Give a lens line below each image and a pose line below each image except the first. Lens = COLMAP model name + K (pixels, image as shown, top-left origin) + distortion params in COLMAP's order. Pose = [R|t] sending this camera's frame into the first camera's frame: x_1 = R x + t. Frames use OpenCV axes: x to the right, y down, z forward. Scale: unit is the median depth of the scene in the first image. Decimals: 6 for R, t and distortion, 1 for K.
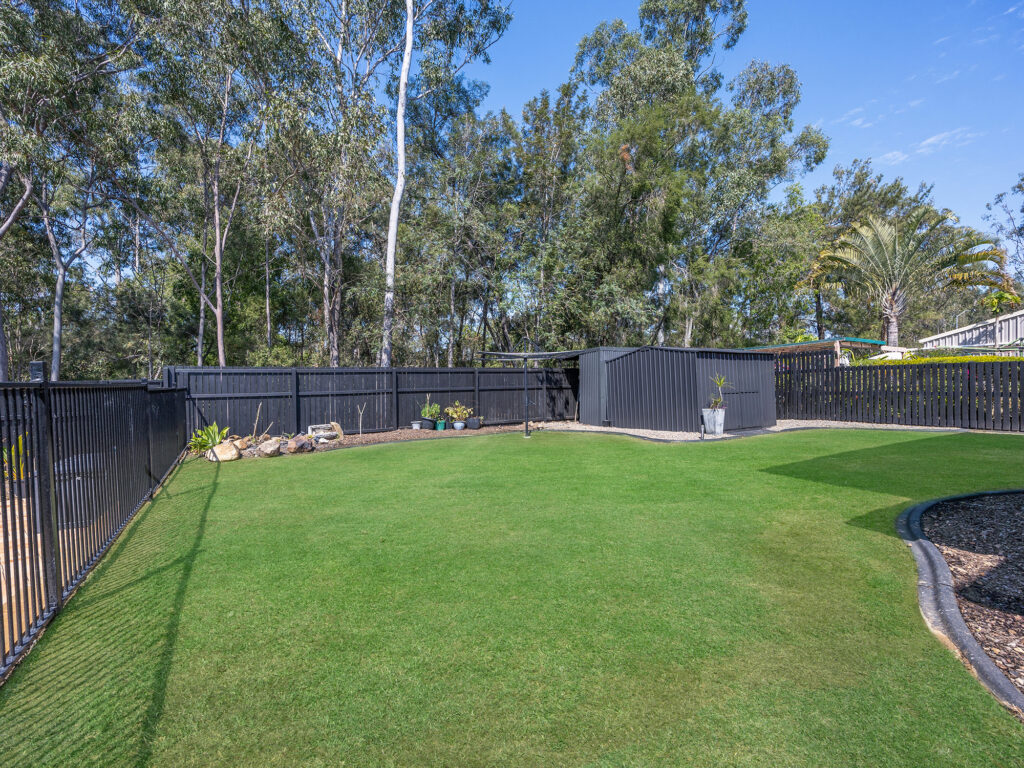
lens RADIAL K [[463.9, 0, 508.5], [0, 463.9, 383.0], [0, 0, 1]] dist [-0.003384, 0.000187]
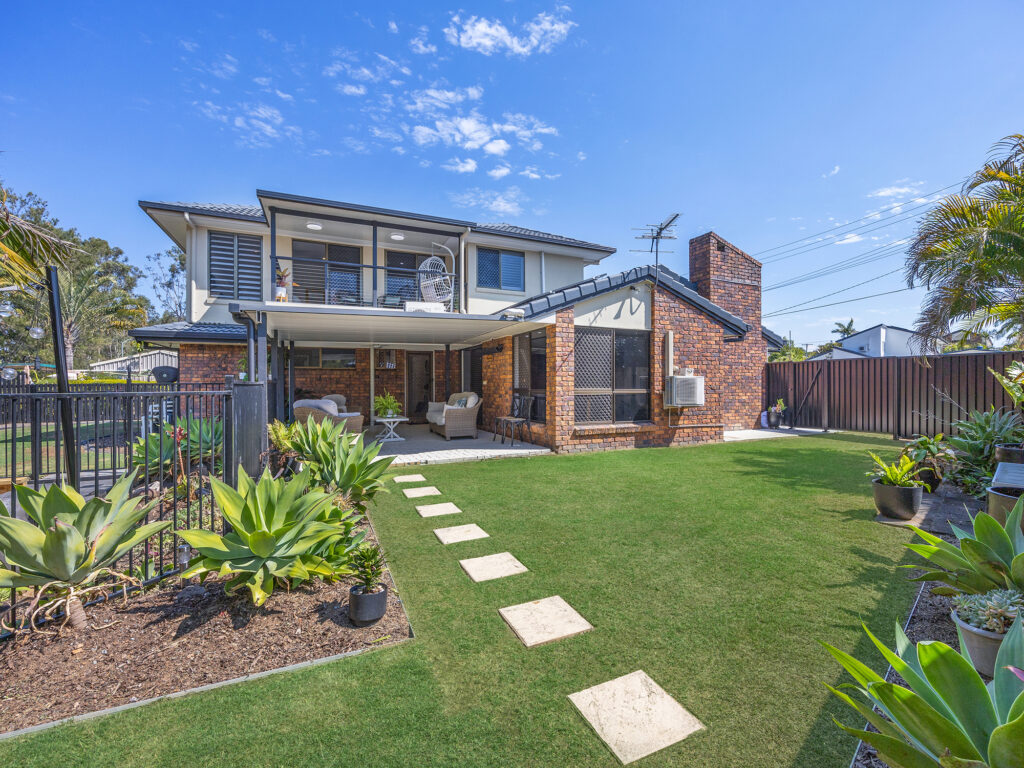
lens RADIAL K [[463.9, 0, 508.5], [0, 463.9, 383.0], [0, 0, 1]] dist [-0.003384, 0.000187]
pose [[0.109531, 0.017499, 0.993829, -0.329358], [0.020116, 0.999601, -0.019818, 0.011424], [-0.993780, 0.022162, 0.109135, -0.371054]]
